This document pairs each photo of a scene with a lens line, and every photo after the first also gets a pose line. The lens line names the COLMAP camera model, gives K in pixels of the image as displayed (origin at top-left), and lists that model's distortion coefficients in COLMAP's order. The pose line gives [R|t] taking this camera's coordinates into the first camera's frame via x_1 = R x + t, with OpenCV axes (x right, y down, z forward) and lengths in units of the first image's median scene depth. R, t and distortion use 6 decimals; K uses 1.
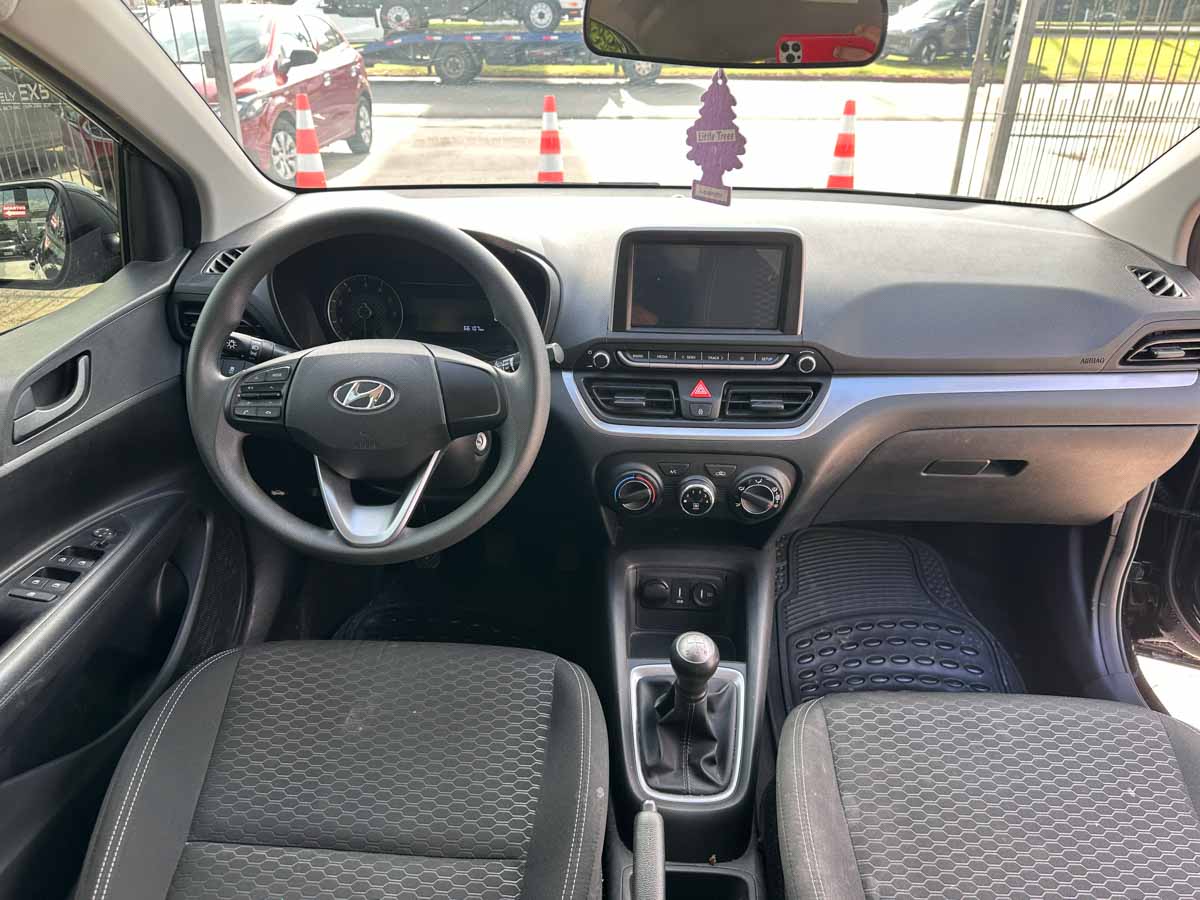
lens RADIAL K [[851.3, 0, 590.7], [0, 851.3, 449.1], [0, 0, 1]] dist [0.029057, -0.042257]
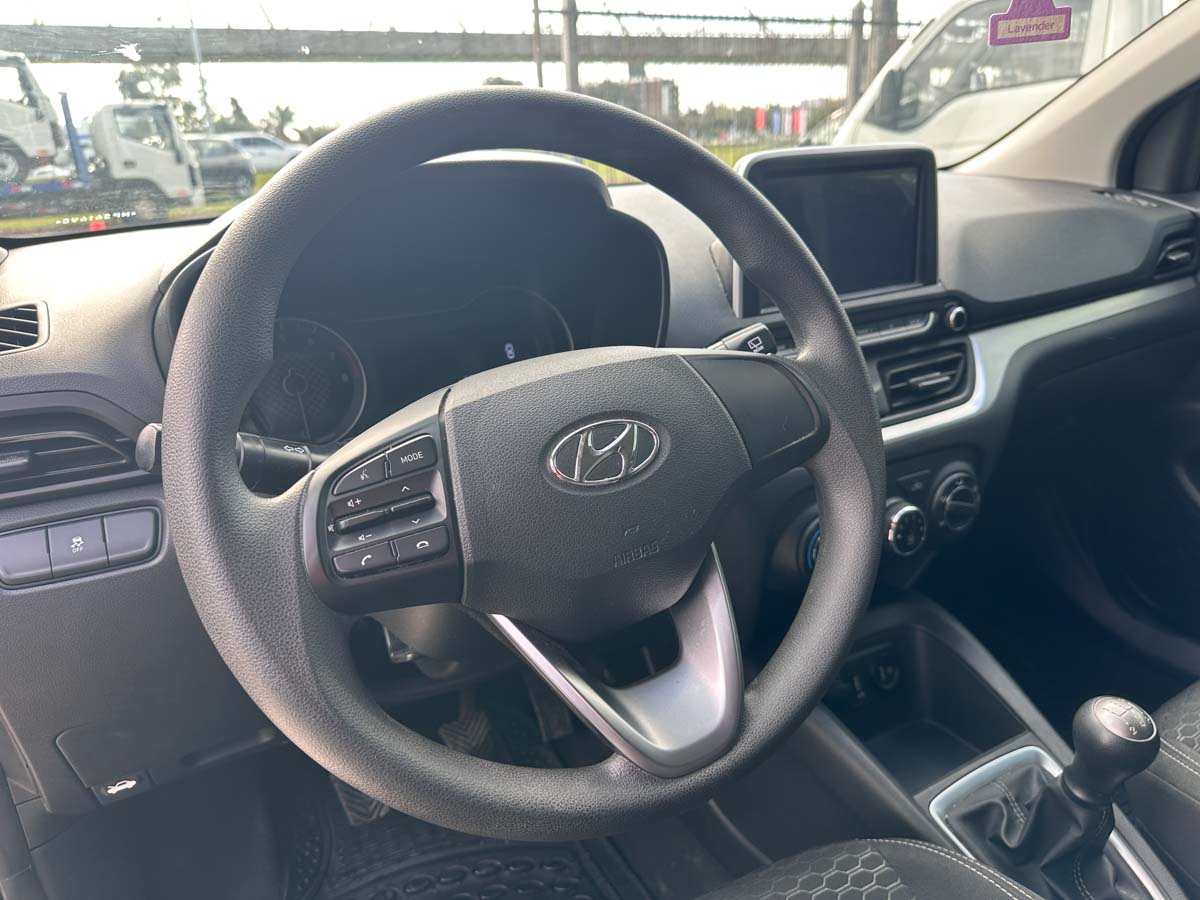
lens RADIAL K [[877.3, 0, 598.3], [0, 877.3, 446.2], [0, 0, 1]] dist [-0.036147, 0.006850]
pose [[0.845106, -0.221467, 0.486567, -0.426687], [0.292111, 0.953569, -0.073330, -0.027421], [-0.447735, 0.204103, 0.870560, 0.491133]]
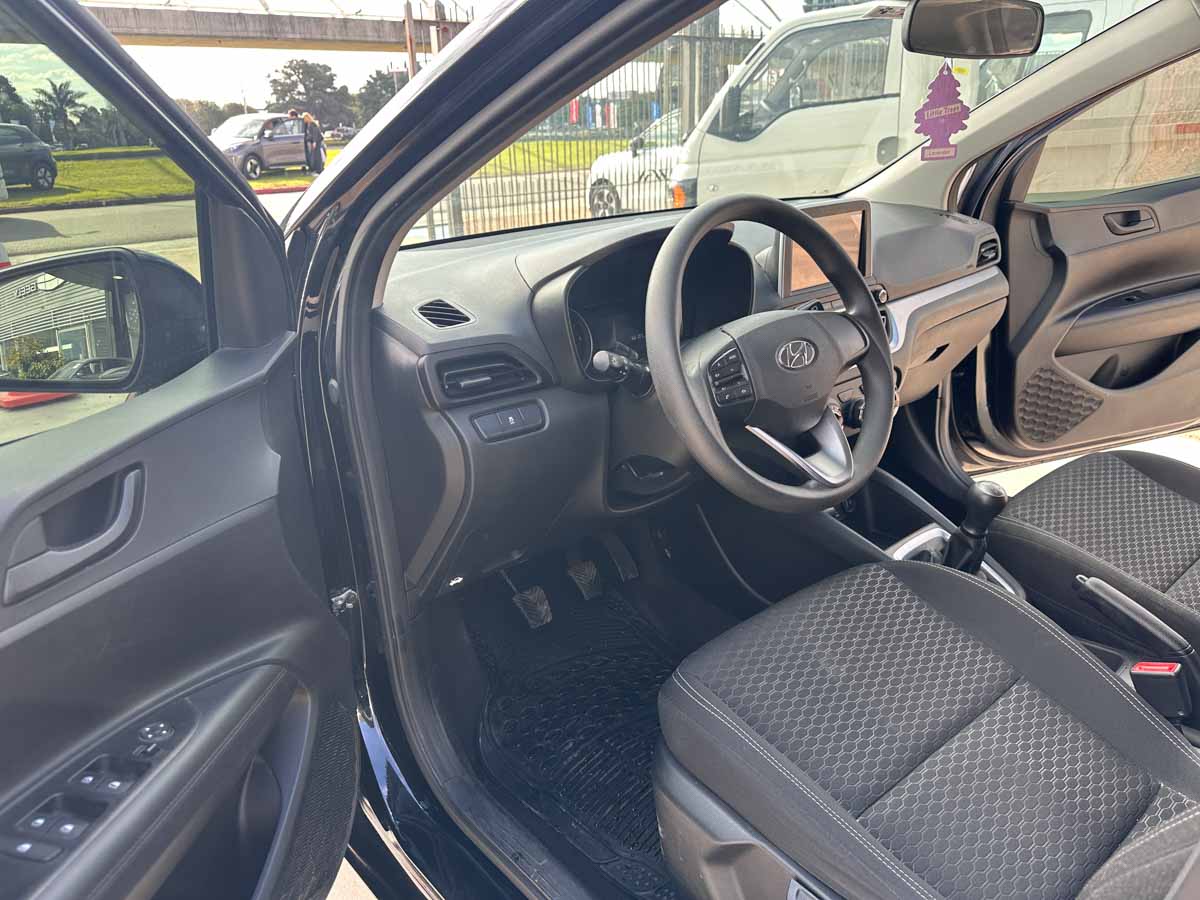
lens RADIAL K [[862.6, 0, 579.7], [0, 862.6, 449.4], [0, 0, 1]] dist [0.004594, -0.005297]
pose [[0.734136, -0.271151, 0.622512, -1.008293], [0.346780, 0.937947, -0.000415, -0.038674], [-0.583770, 0.216179, 0.782610, 0.271068]]
